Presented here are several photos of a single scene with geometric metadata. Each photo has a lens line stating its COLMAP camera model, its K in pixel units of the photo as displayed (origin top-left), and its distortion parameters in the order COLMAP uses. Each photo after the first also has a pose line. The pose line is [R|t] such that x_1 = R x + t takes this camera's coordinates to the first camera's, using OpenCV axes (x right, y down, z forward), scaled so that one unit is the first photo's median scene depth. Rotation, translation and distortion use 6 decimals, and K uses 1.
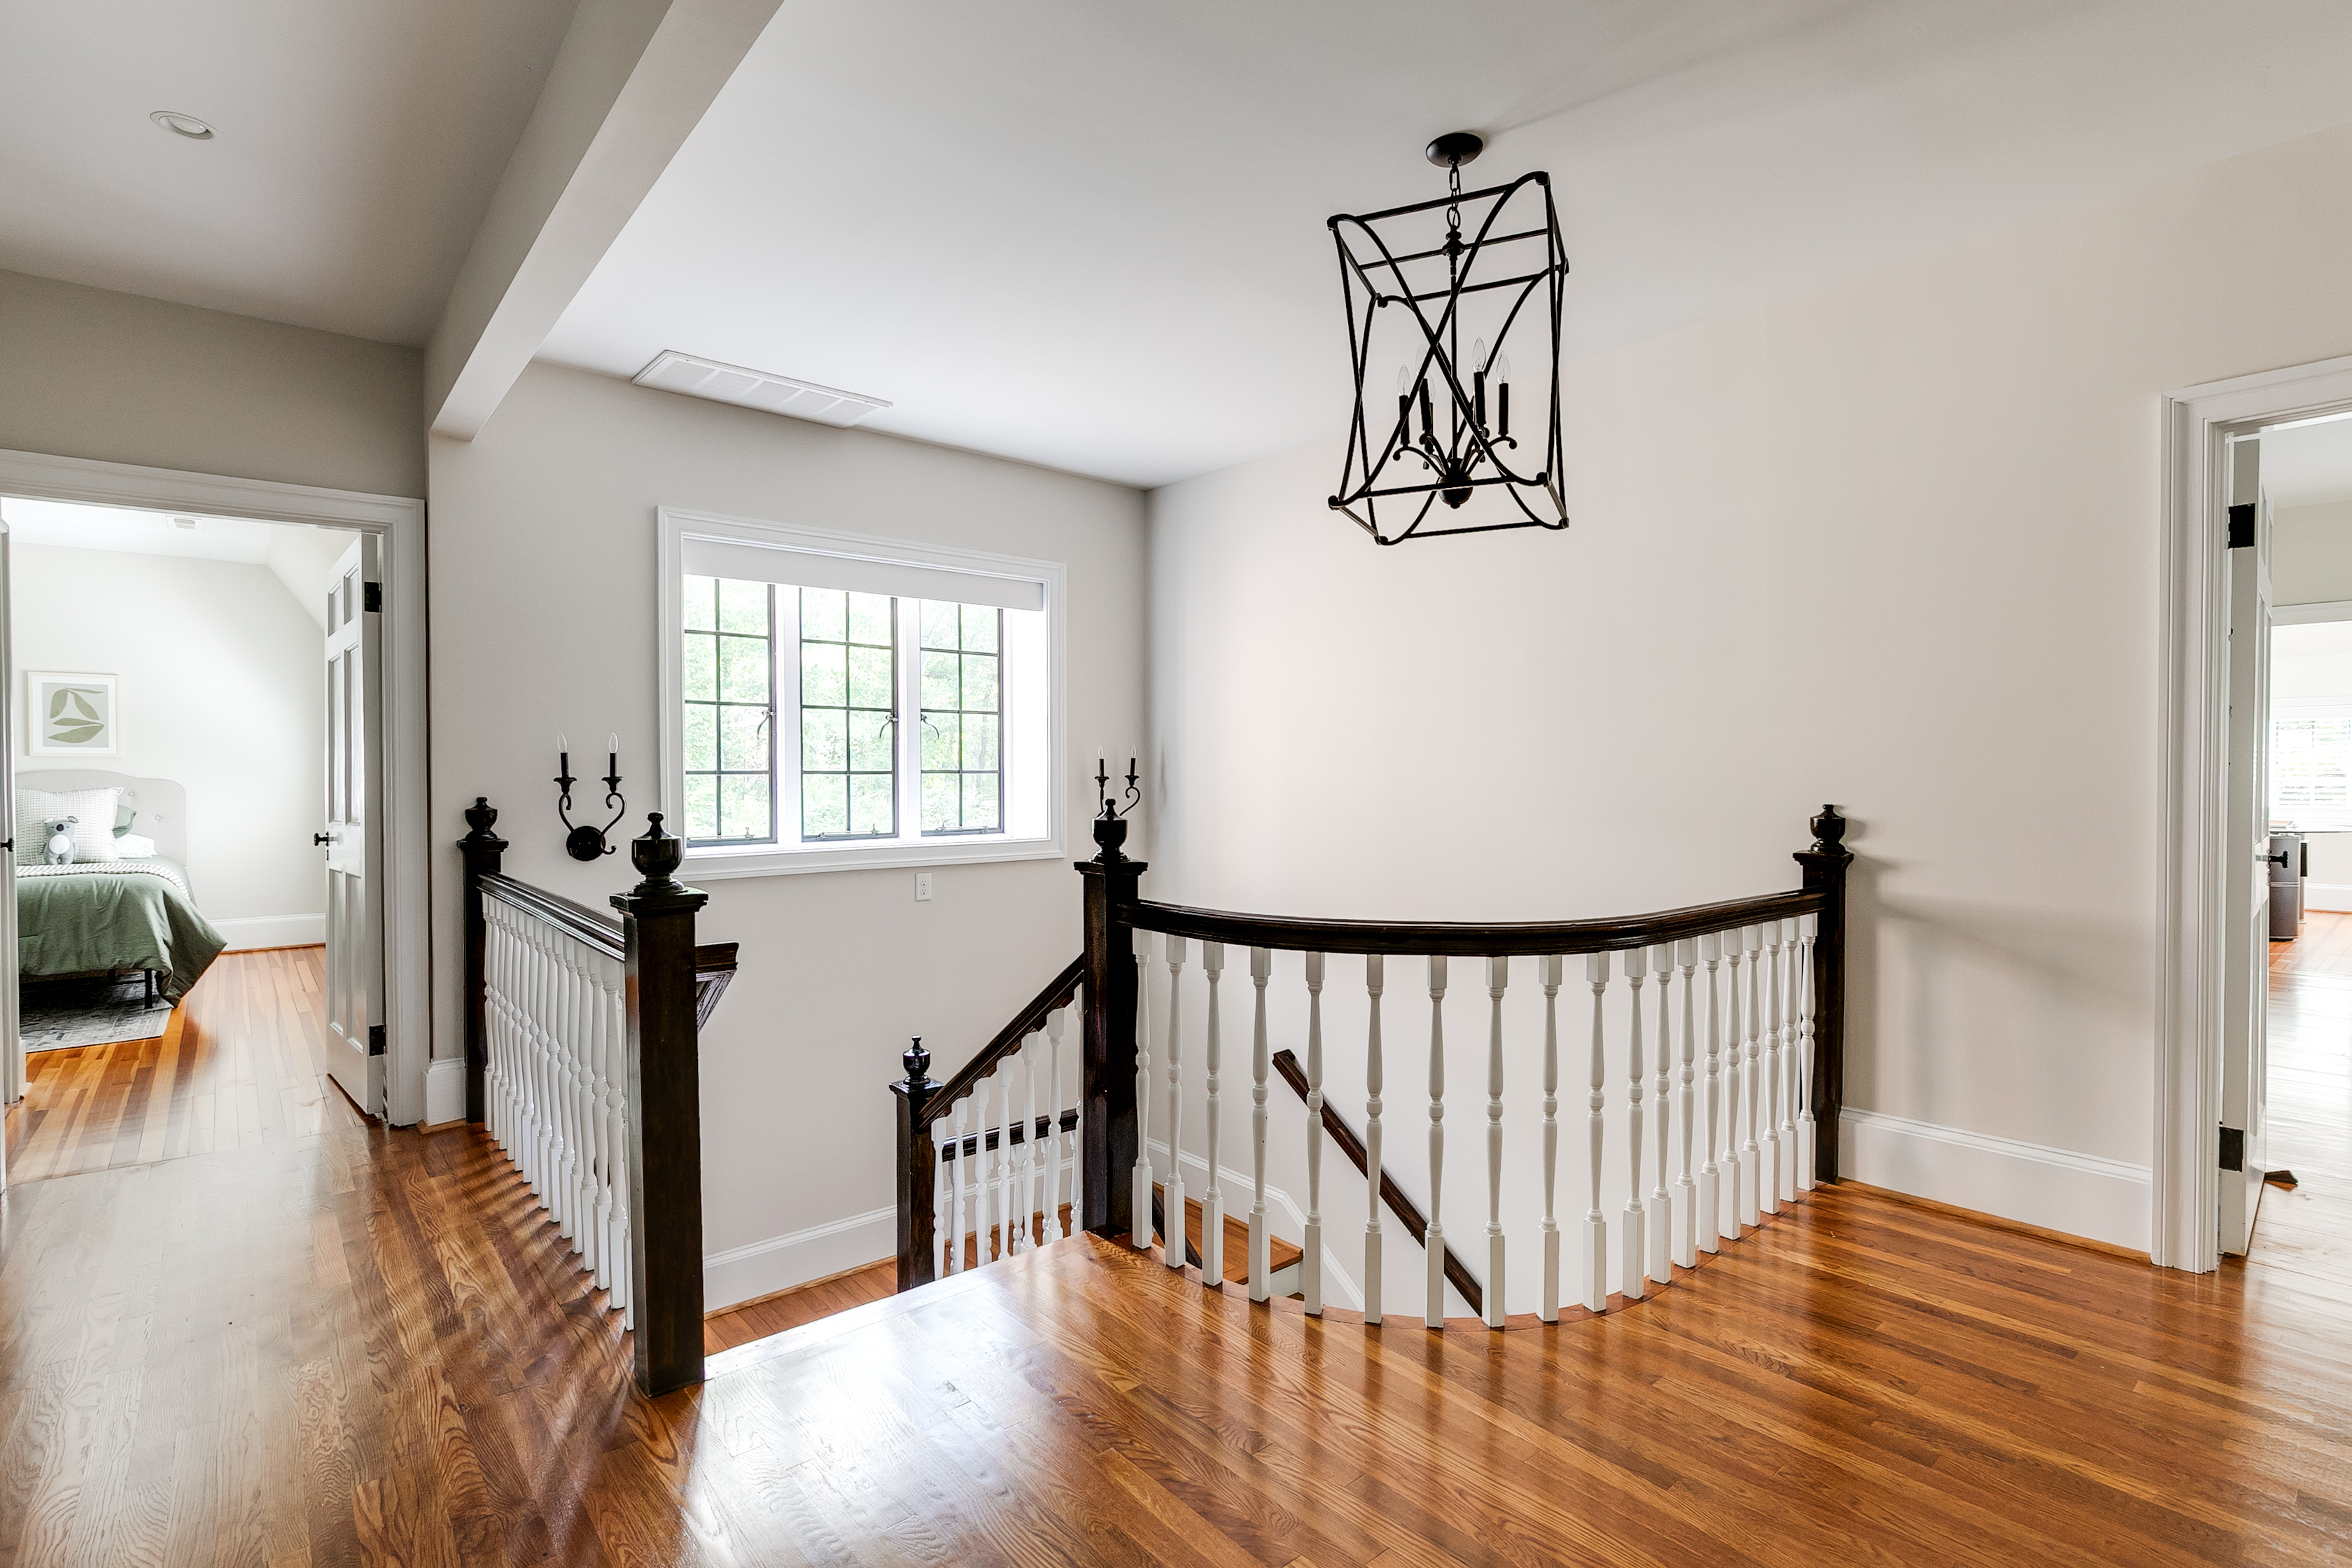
lens RADIAL K [[1137.9, 0, 1179.3], [0, 1137.9, 789.9], [0, 0, 1]] dist [0.002648, 0.000559]
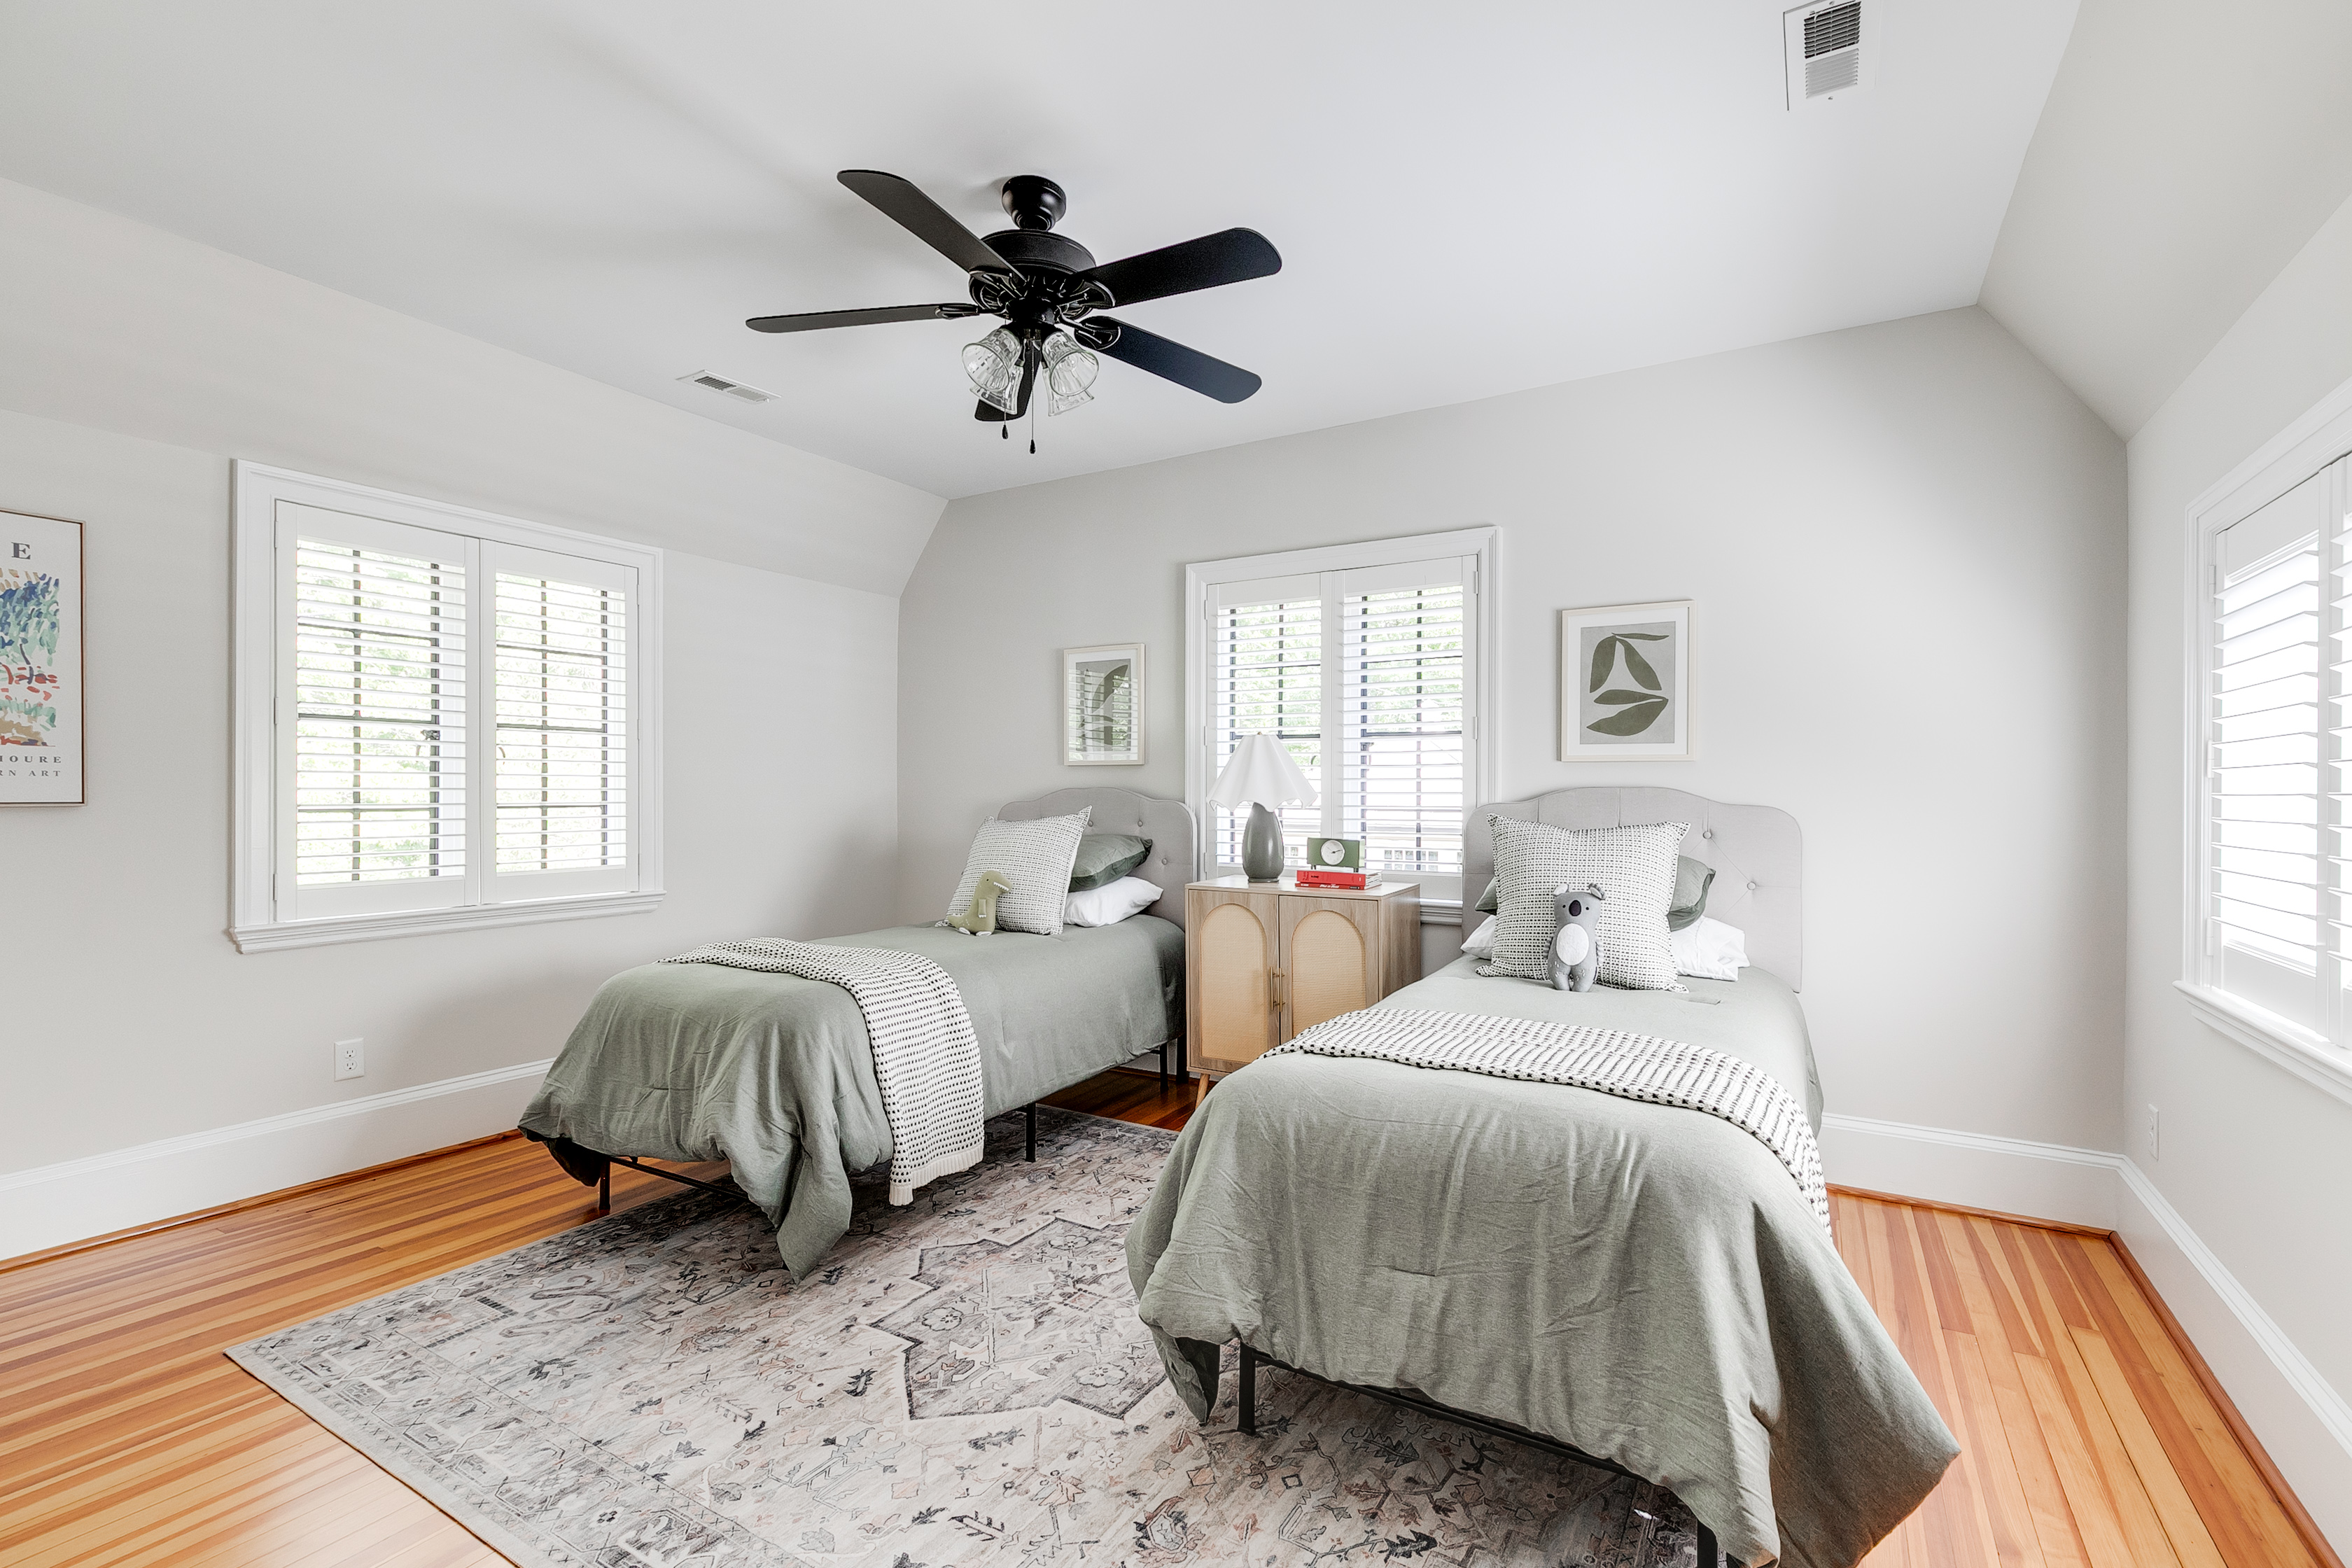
lens RADIAL K [[1071.2, 0, 1175.2], [0, 1071.2, 792.9], [0, 0, 1]] dist [0.001091, 0.000391]
pose [[0.332534, 0.002499, -0.943088, -0.623223], [-0.013612, 0.999905, -0.002150, -0.011107], [0.942993, 0.013553, 0.332536, 0.701892]]
